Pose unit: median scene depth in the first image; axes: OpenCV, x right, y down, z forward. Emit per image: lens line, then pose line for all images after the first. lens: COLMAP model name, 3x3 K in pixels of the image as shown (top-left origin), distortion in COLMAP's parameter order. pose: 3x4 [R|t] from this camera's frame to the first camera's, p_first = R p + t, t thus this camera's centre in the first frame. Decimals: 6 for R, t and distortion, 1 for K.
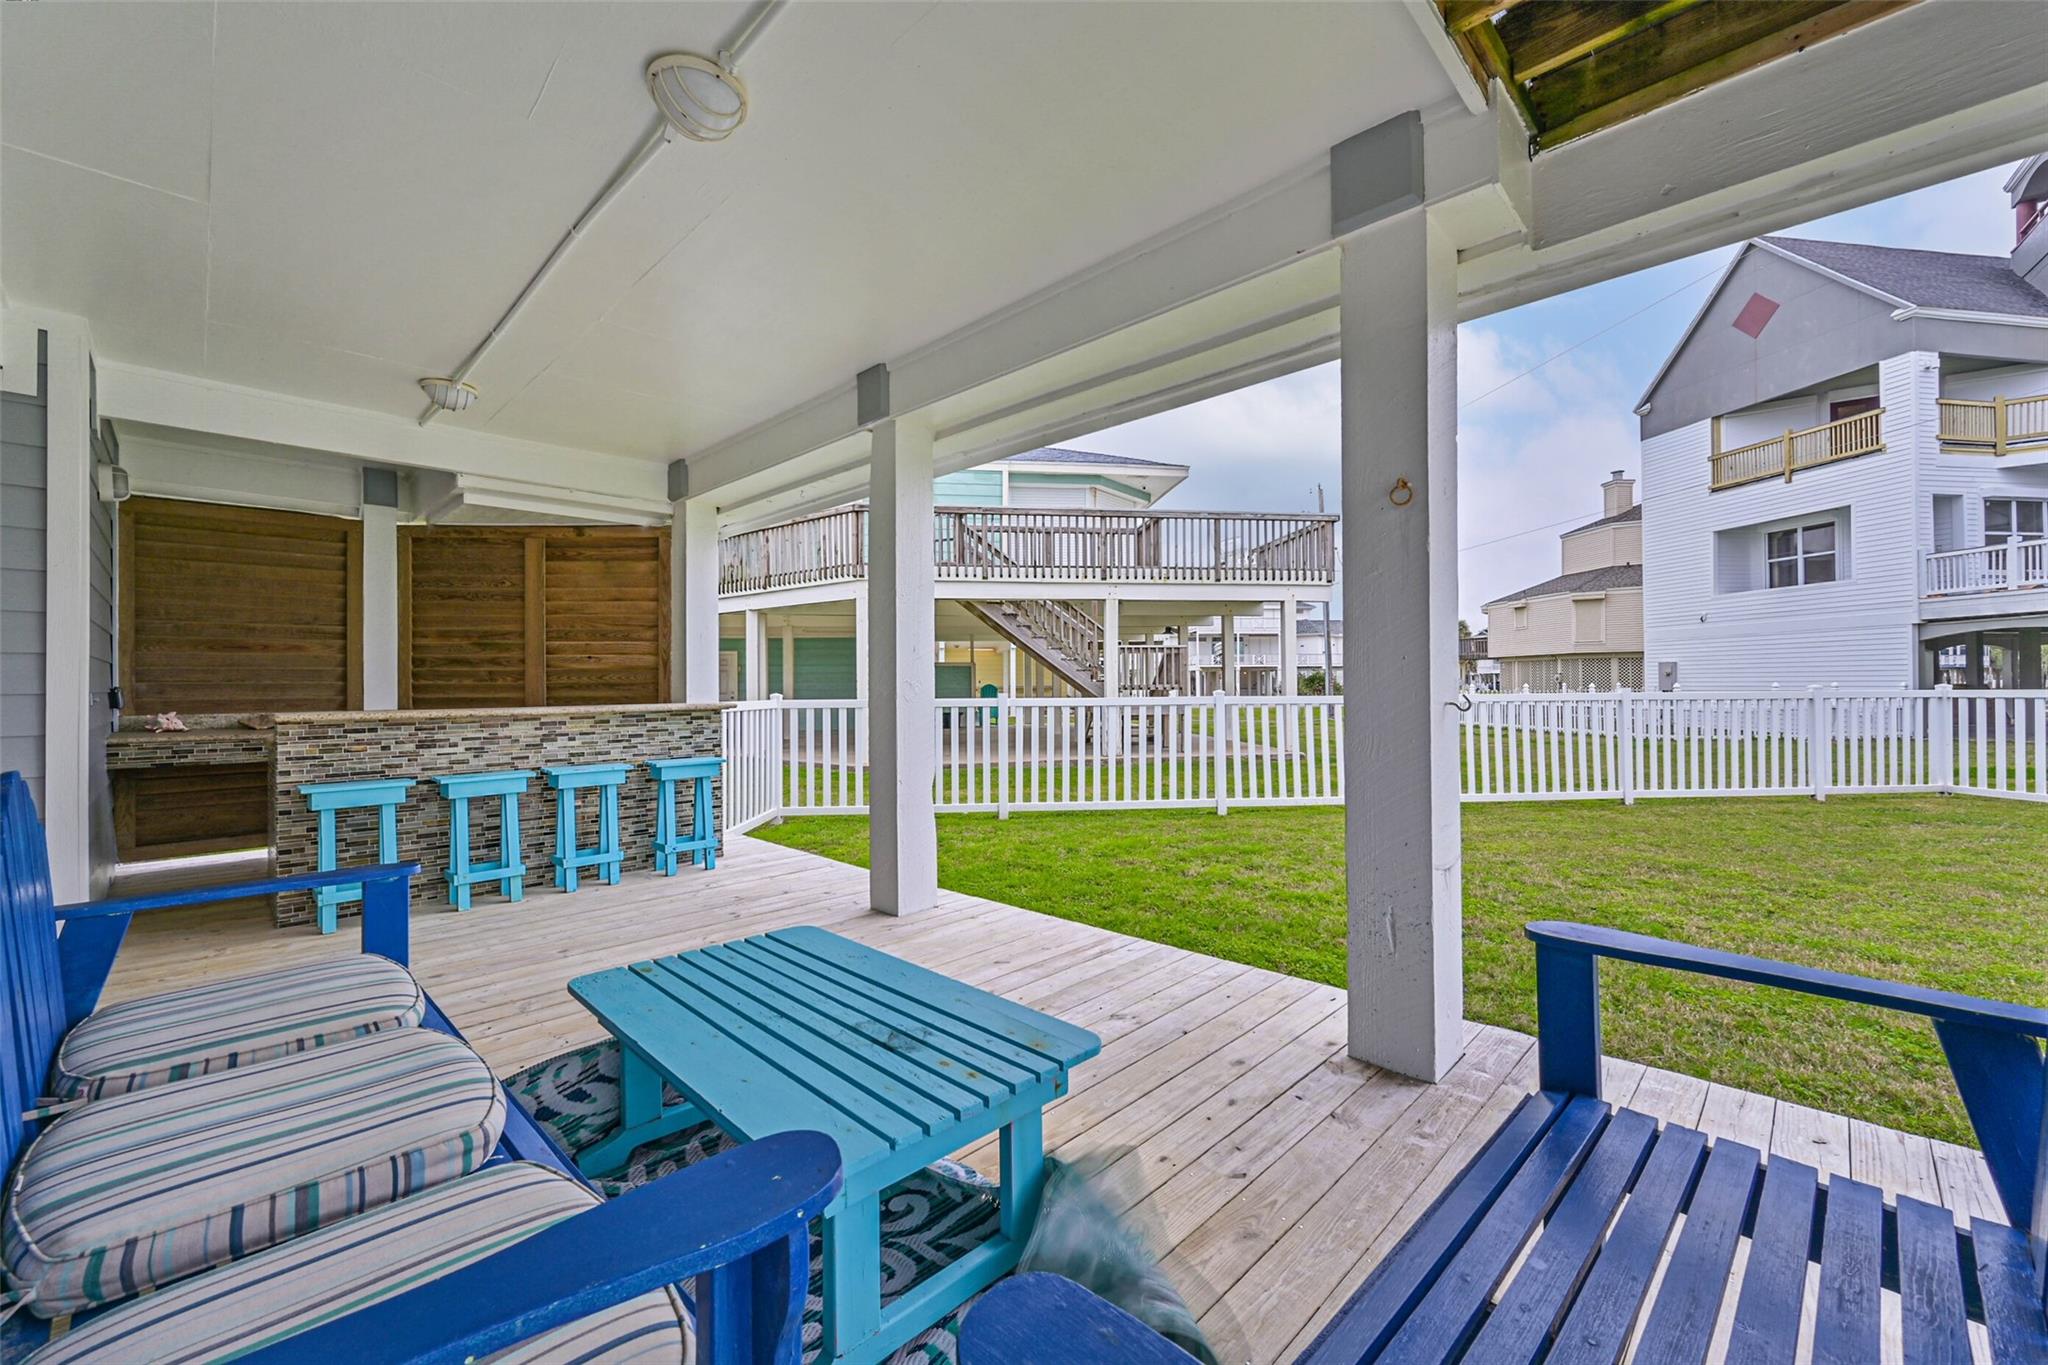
lens RADIAL K [[817.7, 0, 1024.0], [0, 817.7, 682.5], [0, 0, 1]] dist [-0.000152, -0.000041]
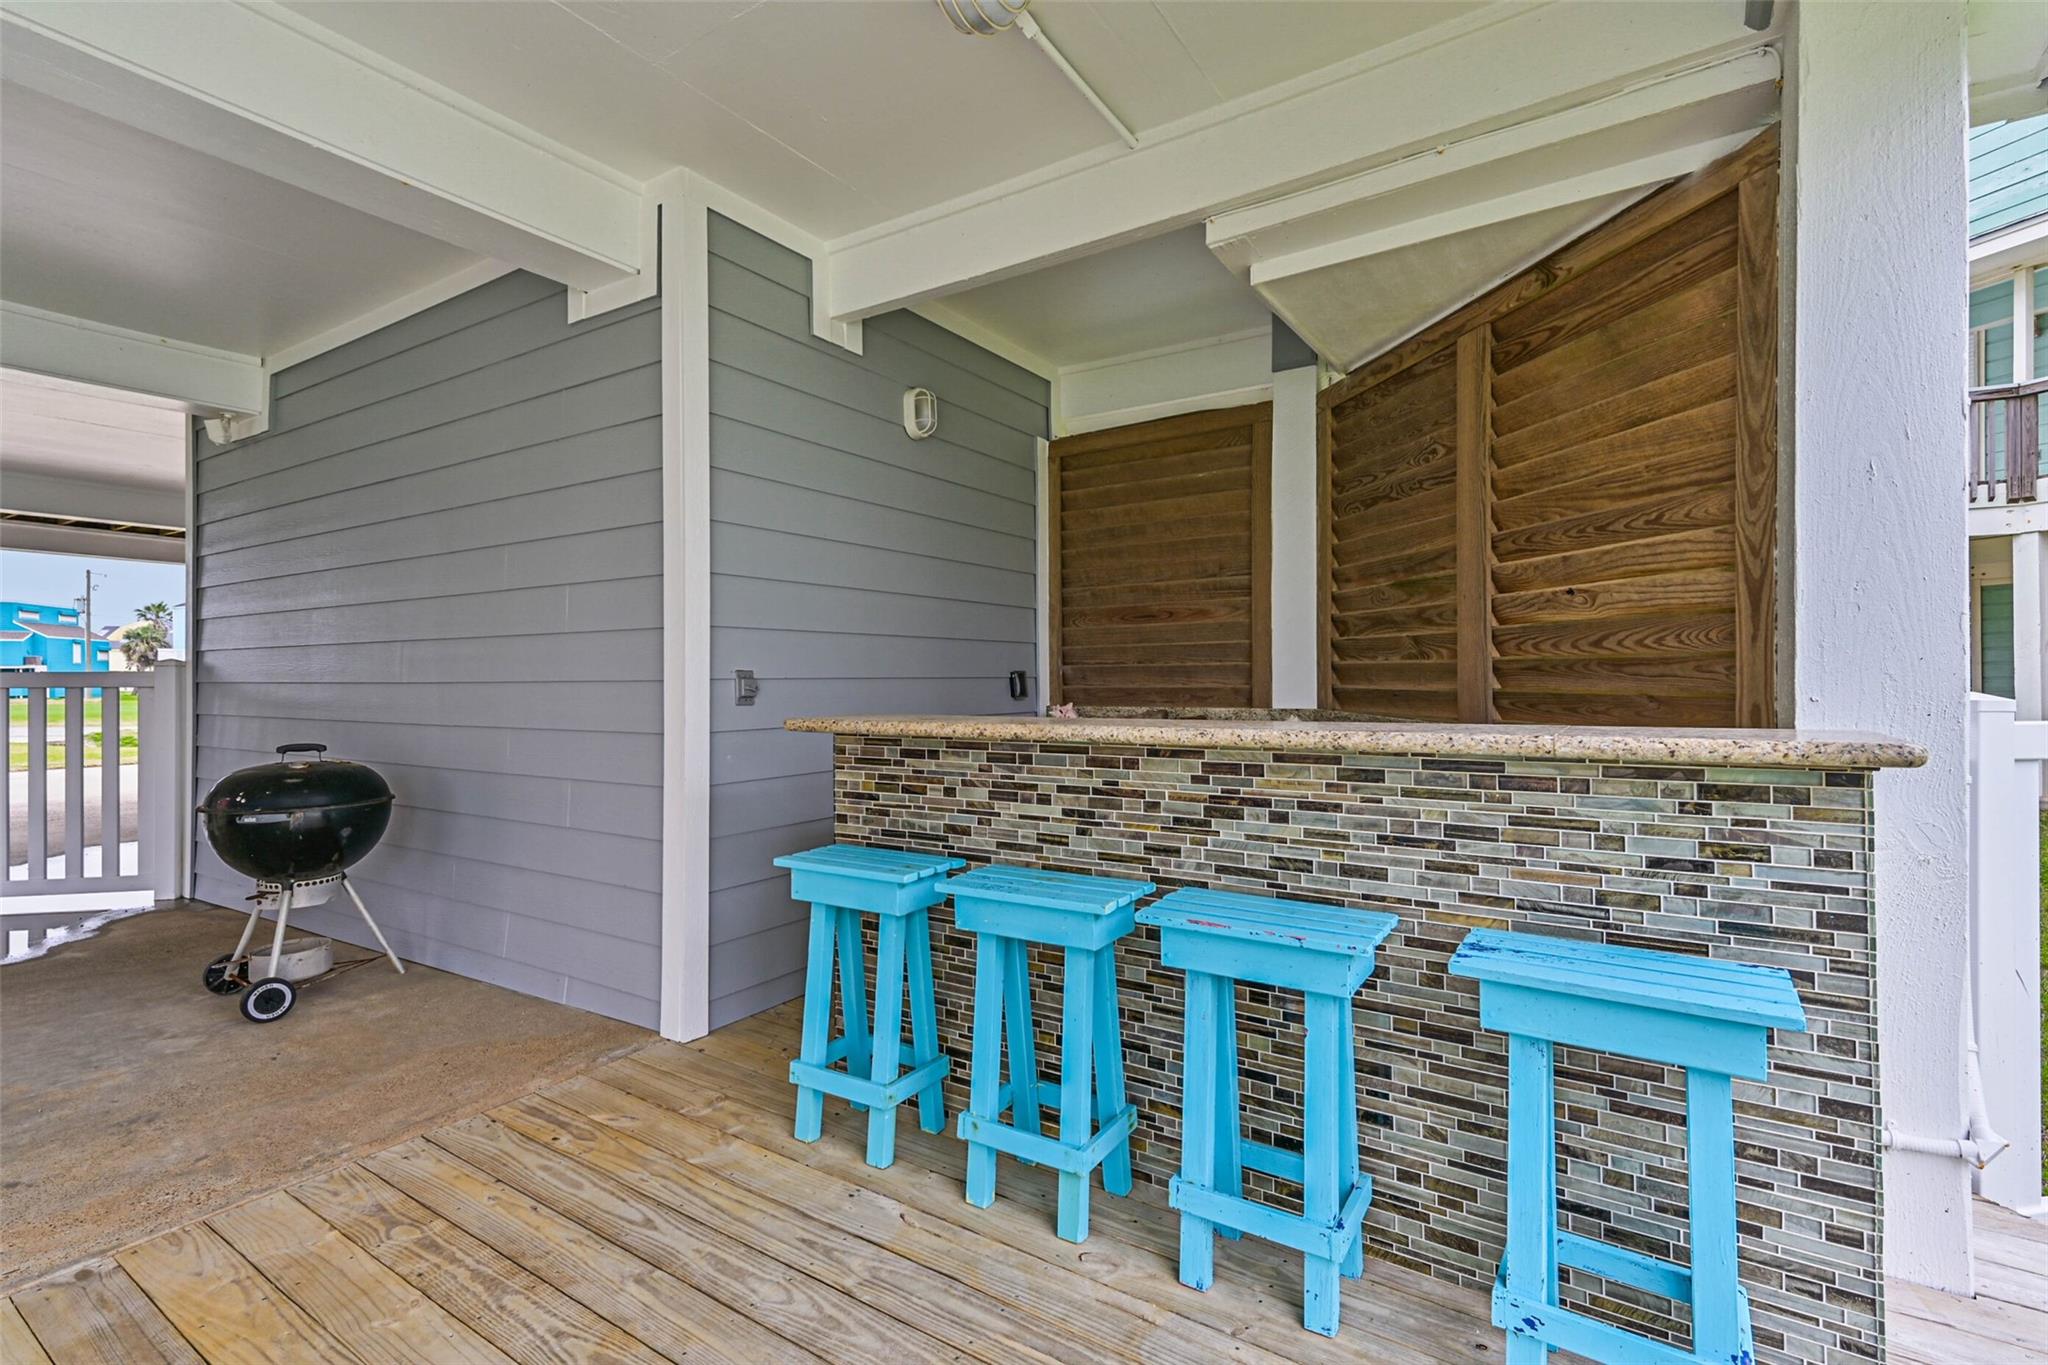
lens RADIAL K [[936.5, 0, 1024.0], [0, 936.5, 682.5], [0, 0, 1]] dist [0.000911, 0.000046]
pose [[0.196115, 0.009822, -0.980532, -0.167815], [0.006536, 0.999915, 0.011324, 0.005802], [0.980559, -0.008630, 0.196034, 0.740953]]
